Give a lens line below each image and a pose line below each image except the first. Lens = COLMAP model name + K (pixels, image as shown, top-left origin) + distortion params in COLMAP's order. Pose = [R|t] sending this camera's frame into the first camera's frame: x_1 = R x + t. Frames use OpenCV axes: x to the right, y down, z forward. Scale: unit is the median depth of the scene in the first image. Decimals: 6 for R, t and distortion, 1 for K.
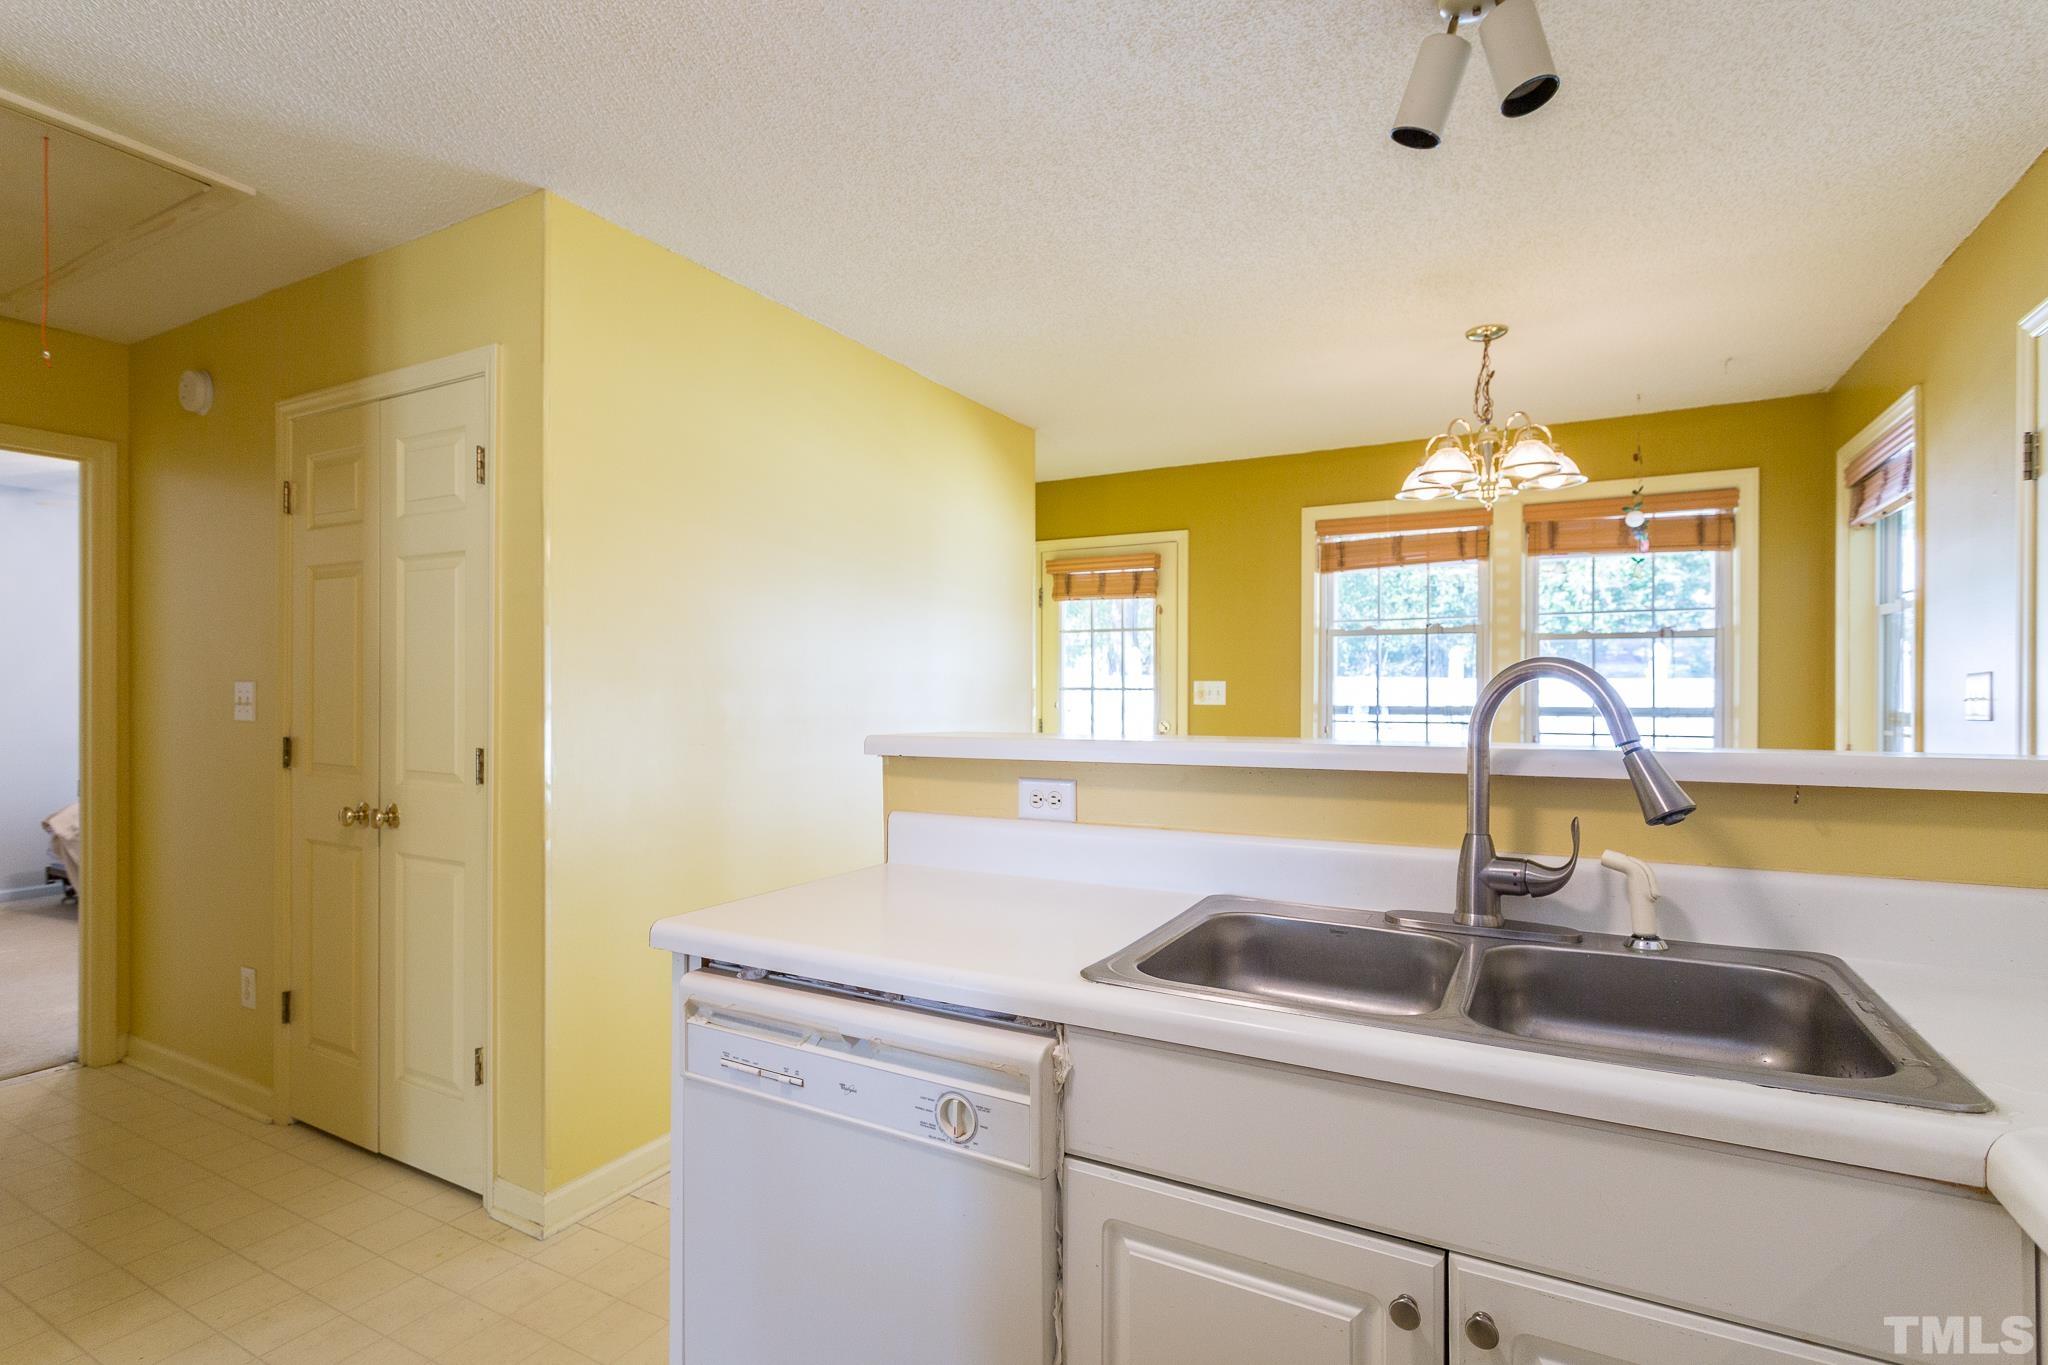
lens RADIAL K [[986.6, 0, 1013.0], [0, 986.6, 683.7], [0, 0, 1]] dist [-0.000942, 0.002040]
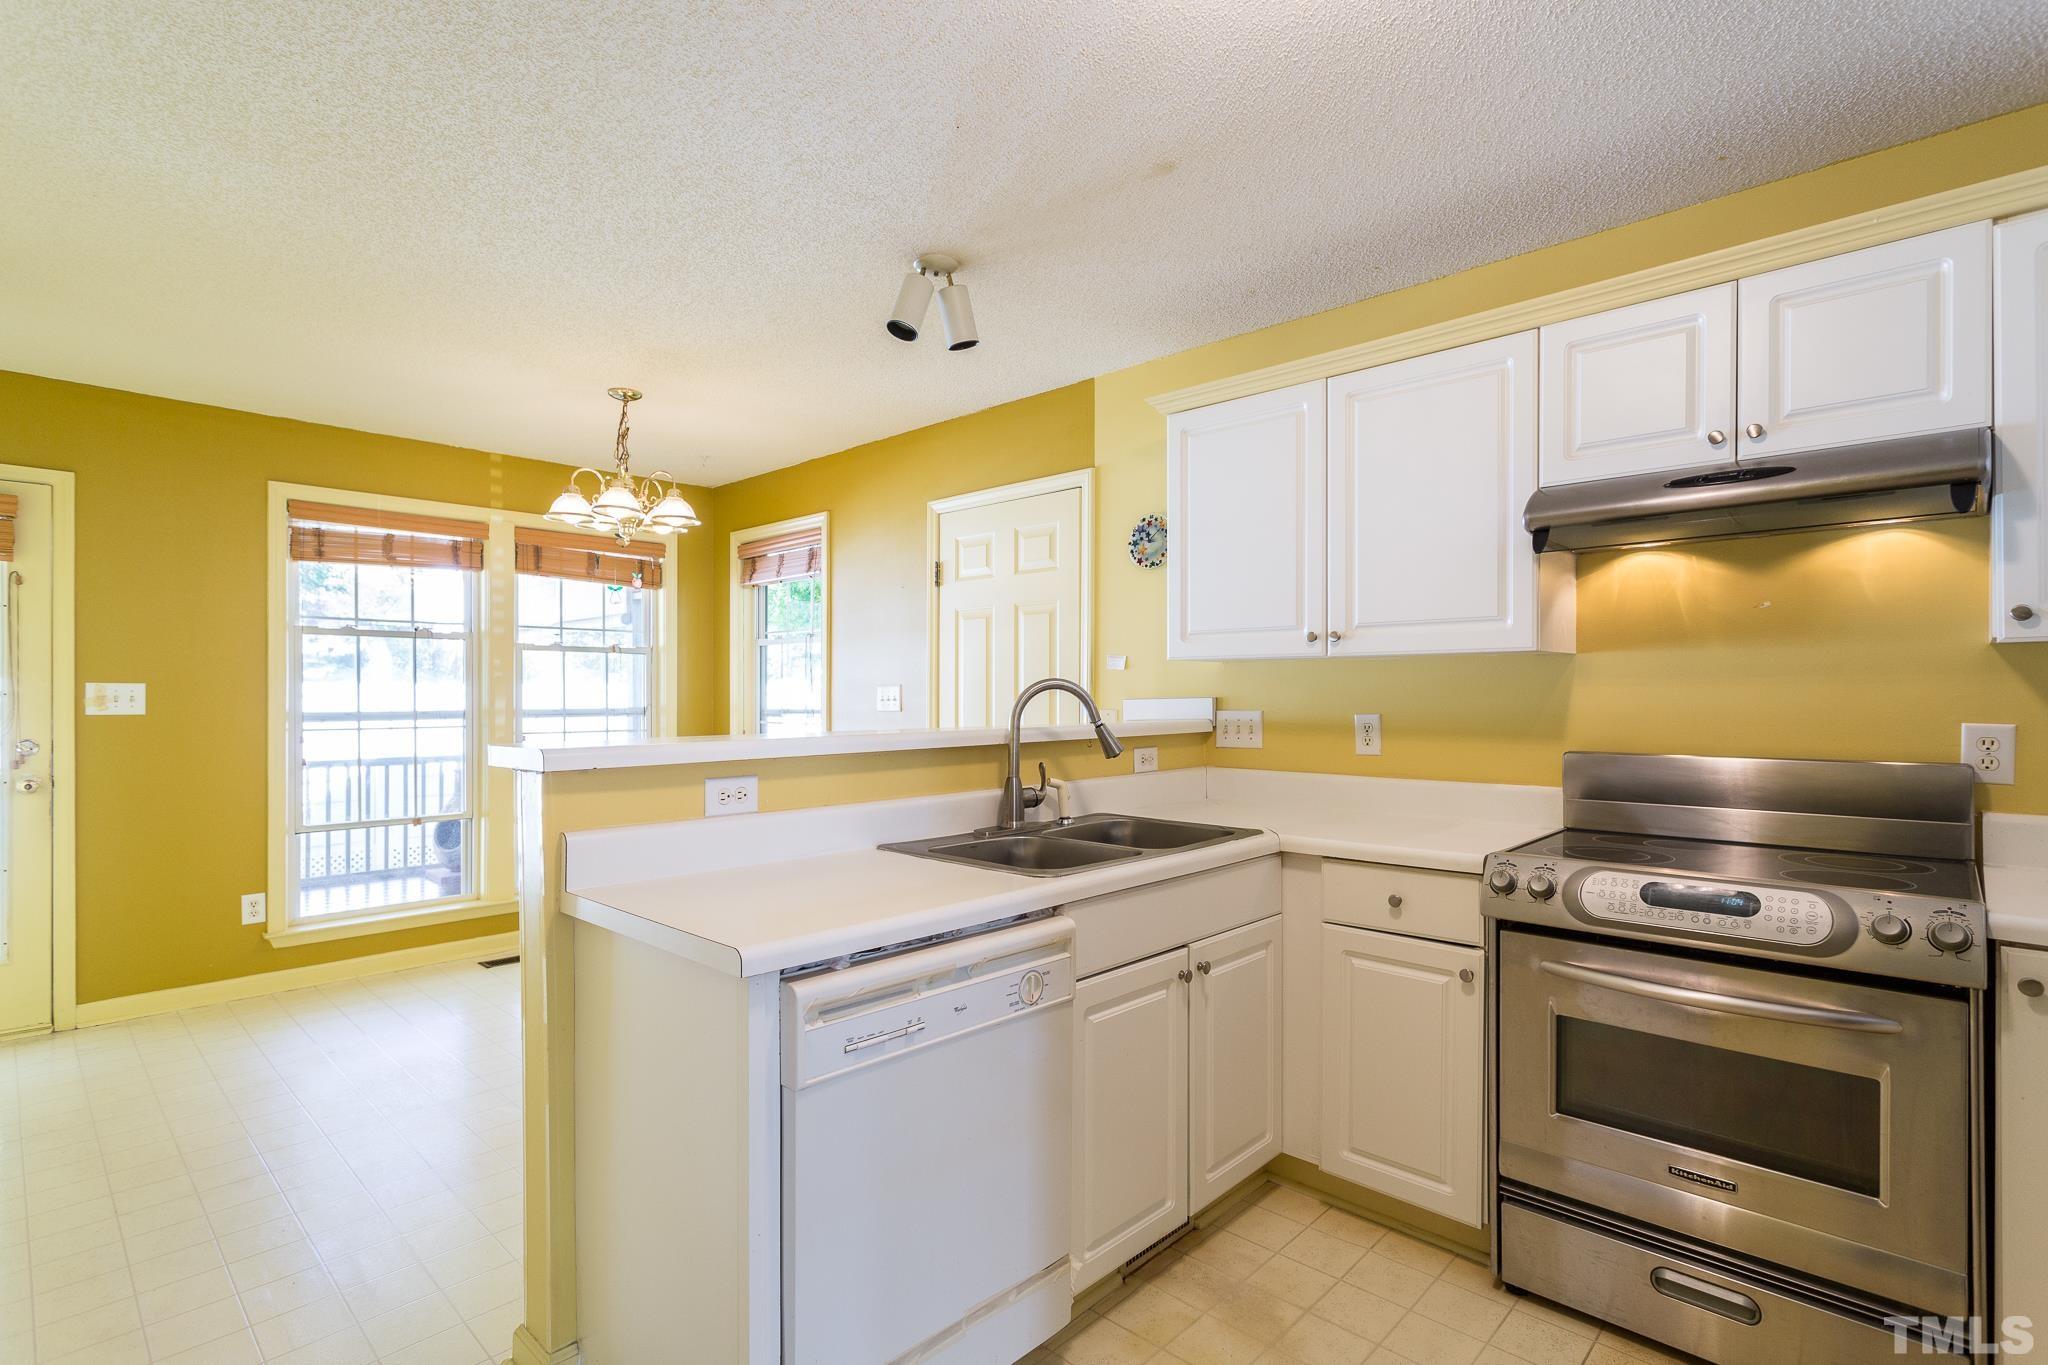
lens RADIAL K [[986.6, 0, 1015.3], [0, 986.6, 694.6], [0, 0, 1]] dist [-0.000942, 0.002040]
pose [[0.254600, -0.001273, 0.967046, -0.437352], [-0.005820, 0.999979, 0.002848, -0.000022], [-0.967029, -0.006354, 0.254587, 0.192565]]
